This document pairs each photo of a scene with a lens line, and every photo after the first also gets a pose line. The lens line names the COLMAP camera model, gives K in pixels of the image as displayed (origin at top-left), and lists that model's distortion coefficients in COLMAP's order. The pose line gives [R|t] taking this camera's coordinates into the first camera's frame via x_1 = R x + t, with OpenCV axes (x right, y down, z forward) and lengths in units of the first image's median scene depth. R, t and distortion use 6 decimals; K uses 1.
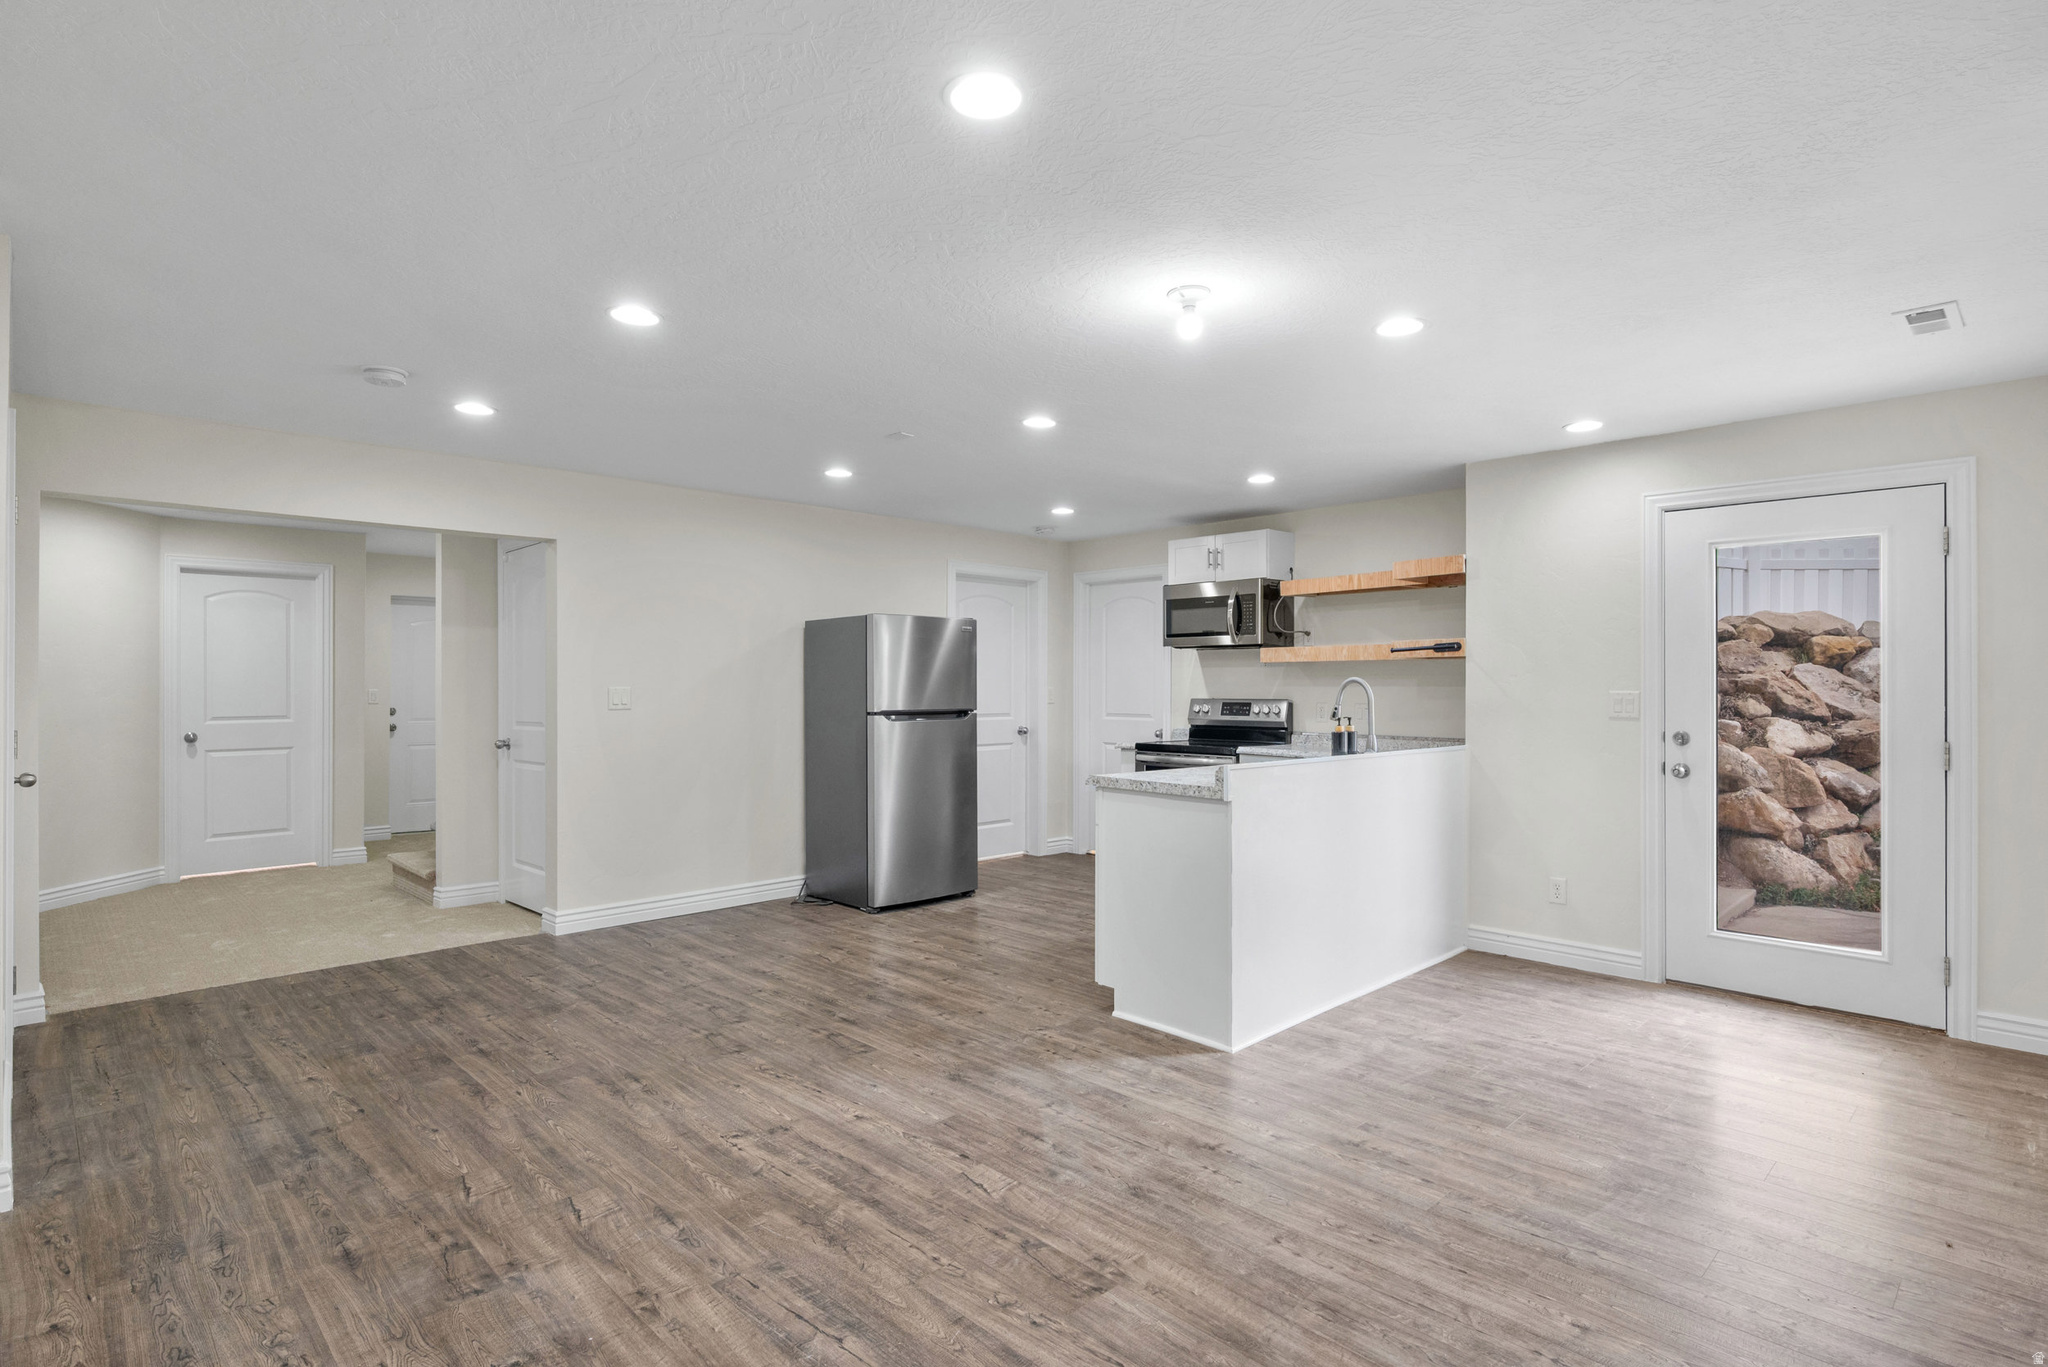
lens RADIAL K [[1021.2, 0, 1024.0], [0, 1021.2, 683.5], [0, 0, 1]] dist [0.001570, 0.000424]
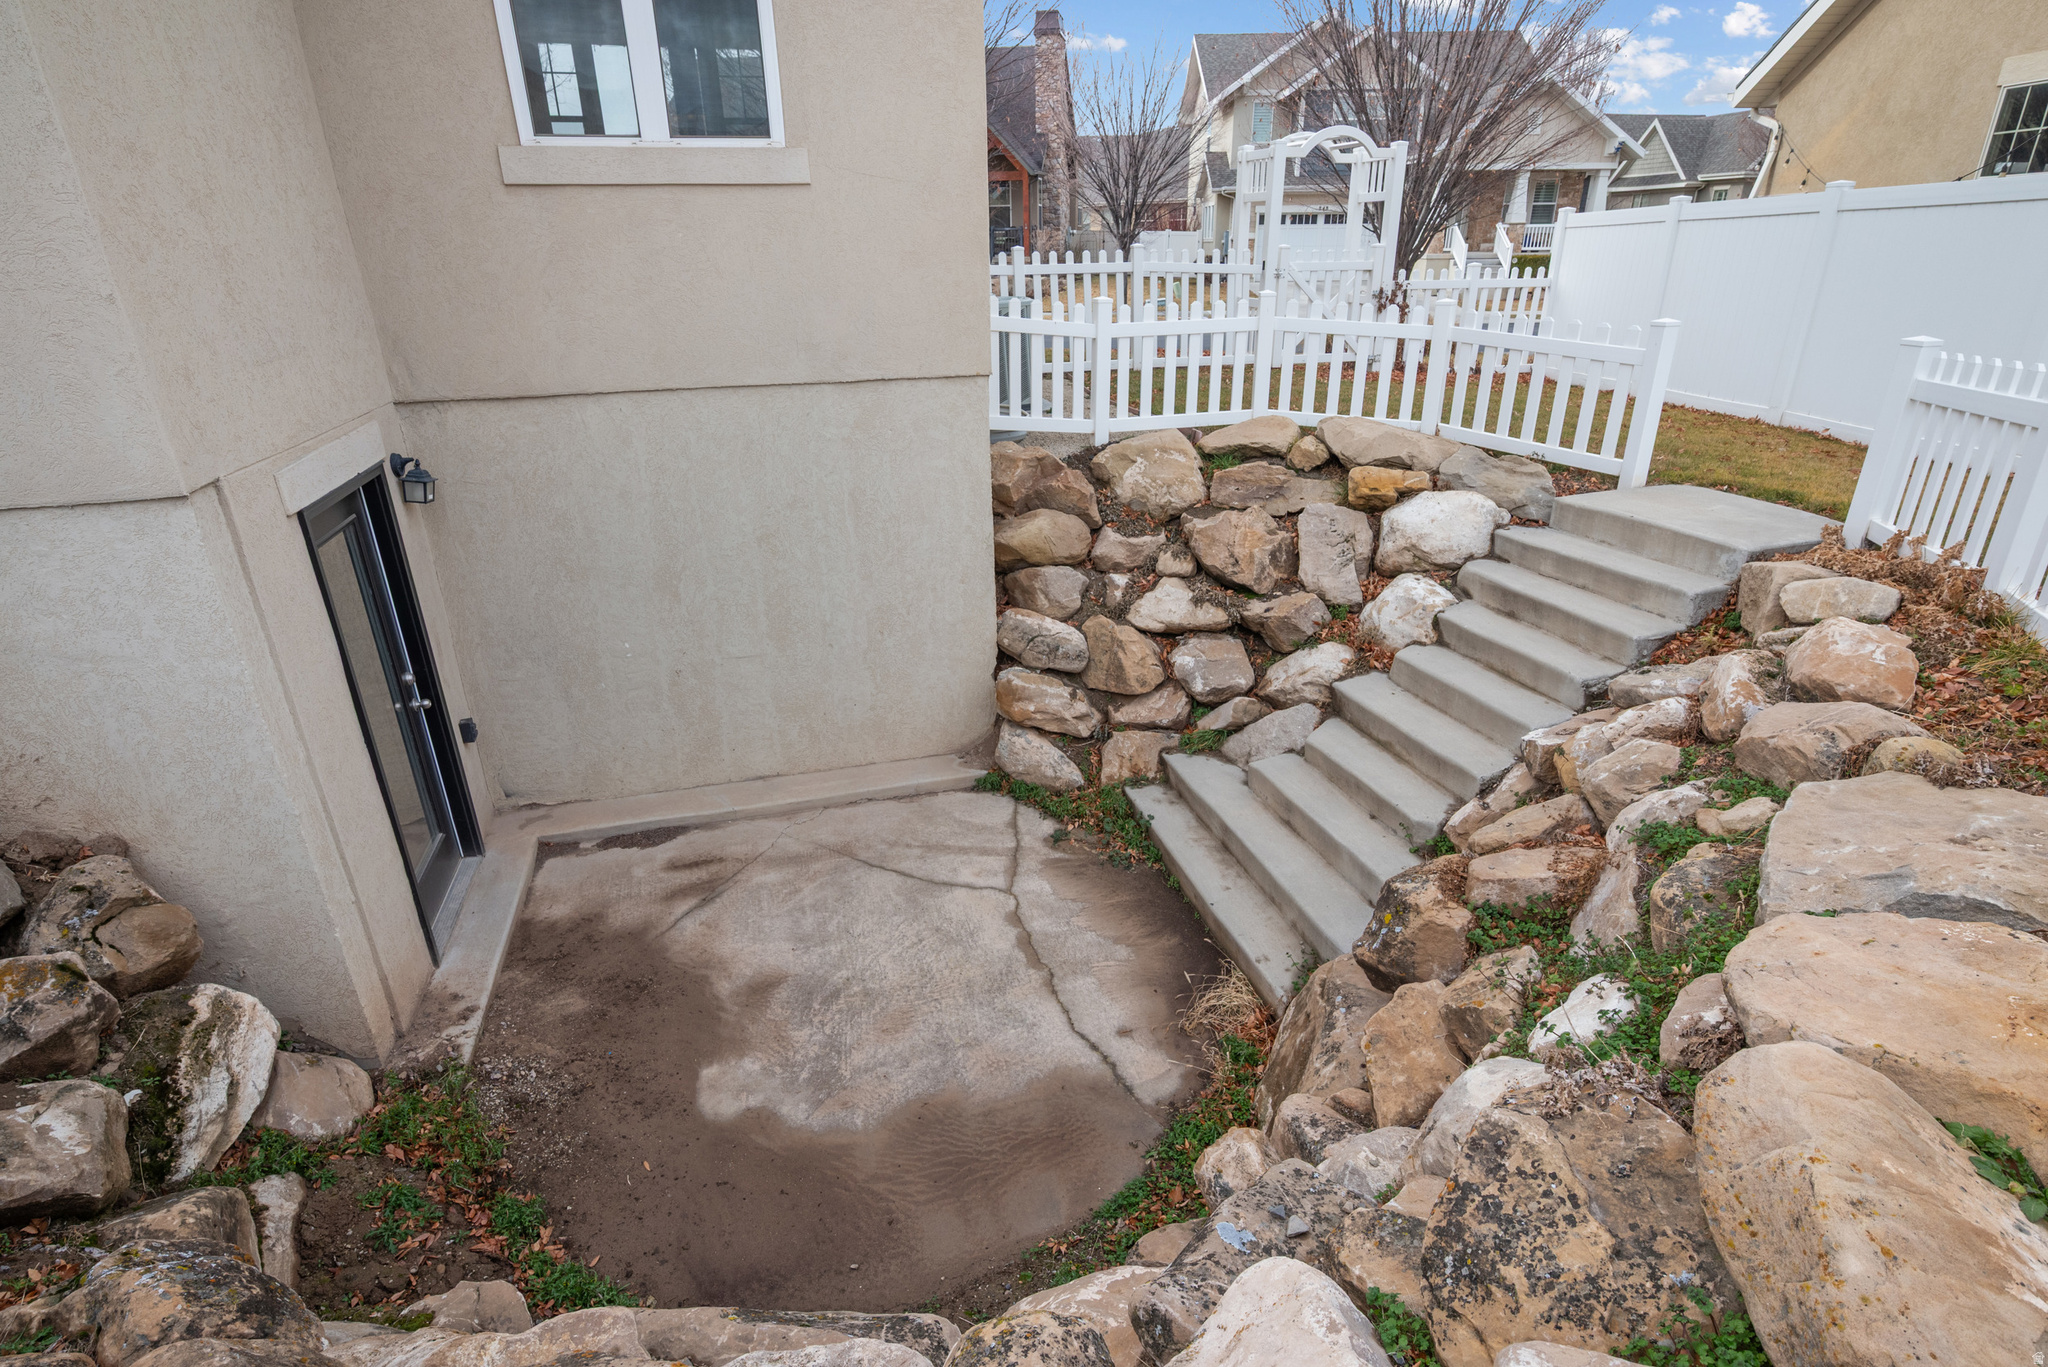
lens RADIAL K [[1054.0, 0, 1024.0], [0, 1054.0, 683.5], [0, 0, 1]] dist [0.000462, 0.000338]
pose [[0.880123, 0.175106, -0.441272, 1.205616], [-0.000098, 0.929559, 0.368673, -0.236576], [0.474745, -0.324435, 0.818144, 0.271461]]
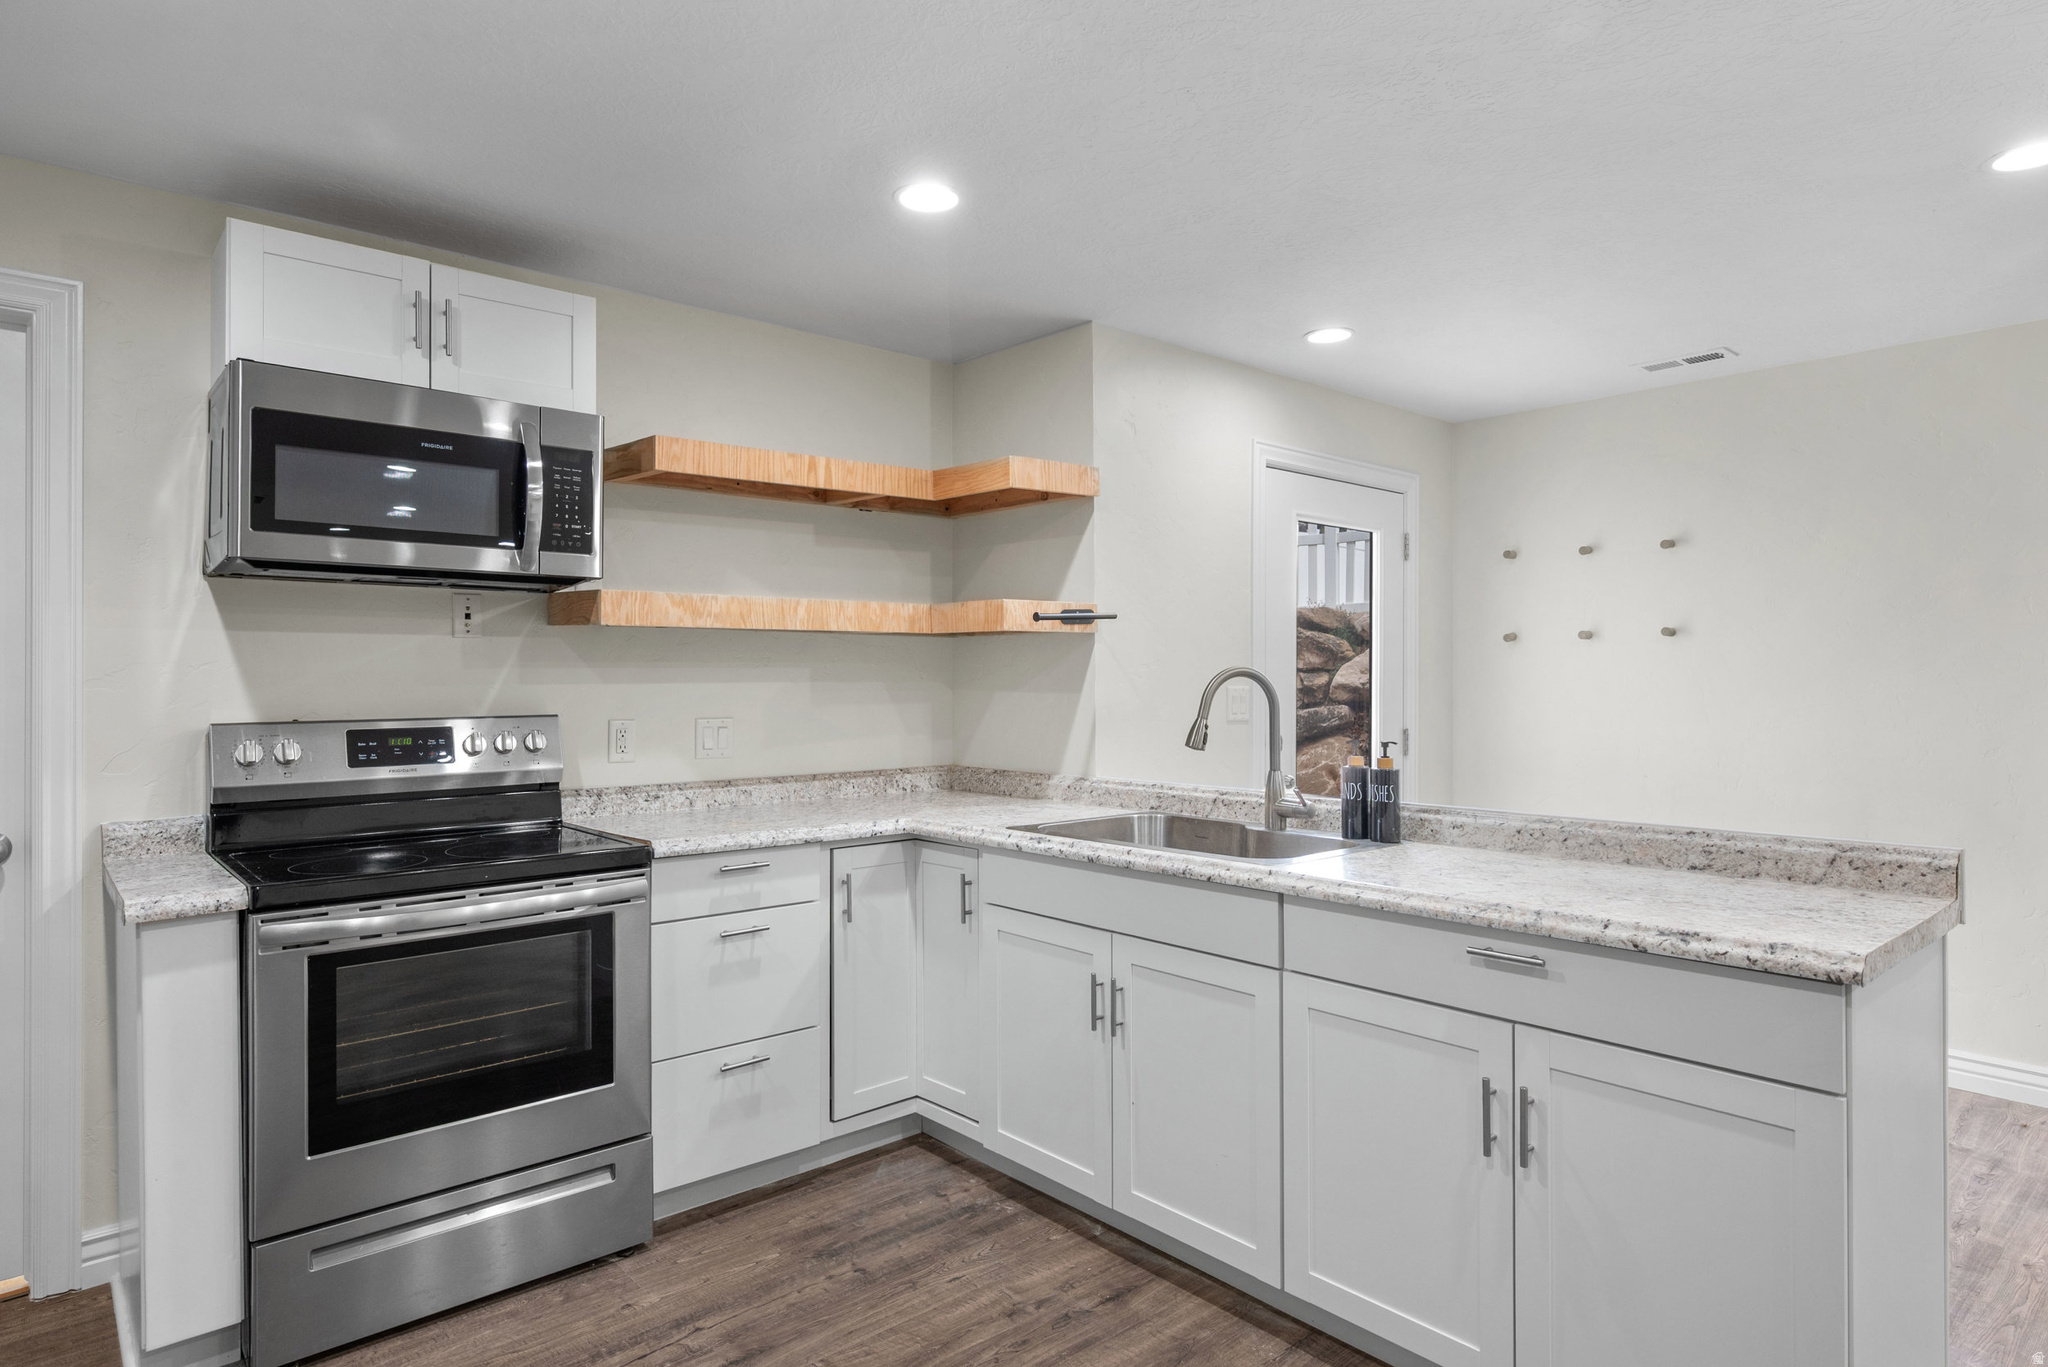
lens RADIAL K [[1161.5, 0, 1024.0], [0, 1161.5, 683.5], [0, 0, 1]] dist [0.021489, -0.000167]
pose [[0.055099, -0.004883, 0.998469, -0.216016], [-0.000386, 0.999988, 0.004911, 0.000151], [-0.998481, -0.000656, 0.055097, 0.791658]]
